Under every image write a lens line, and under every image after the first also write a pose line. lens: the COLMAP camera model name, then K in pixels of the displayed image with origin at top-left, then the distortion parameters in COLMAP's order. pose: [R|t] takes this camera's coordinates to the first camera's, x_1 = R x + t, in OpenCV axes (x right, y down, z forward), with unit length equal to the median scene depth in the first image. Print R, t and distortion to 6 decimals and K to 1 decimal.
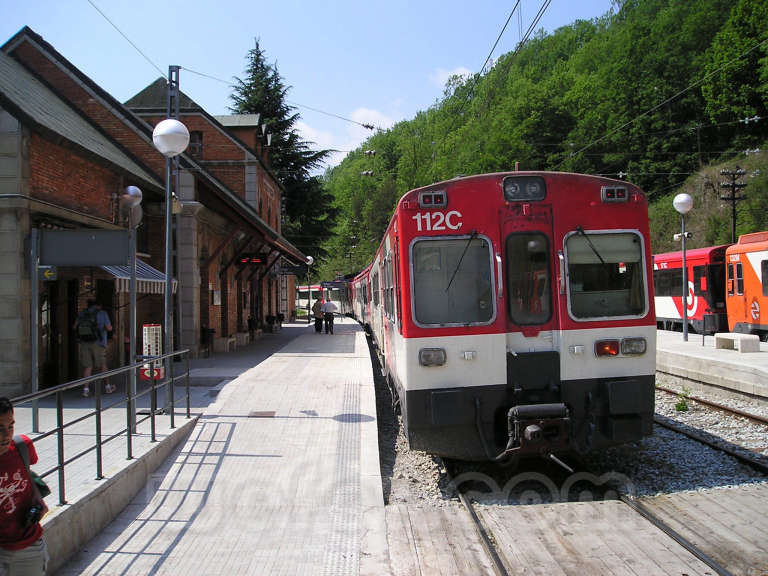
lens RADIAL K [[818.2, 0, 384.0], [0, 818.2, 288.0], [0, 0, 1]] dist [-0.115424, 0.038751]
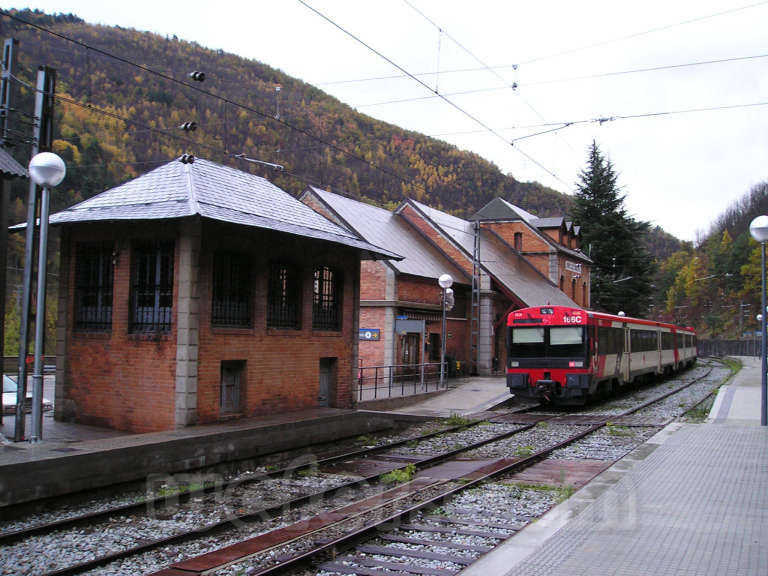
lens RADIAL K [[818.2, 0, 384.0], [0, 818.2, 288.0], [0, 0, 1]] dist [-0.115424, 0.038751]
pose [[0.884262, 0.007679, -0.466929, 0.144048], [-0.030066, 0.998727, -0.040513, -0.010021], [0.466023, 0.049863, 0.883366, -0.258799]]
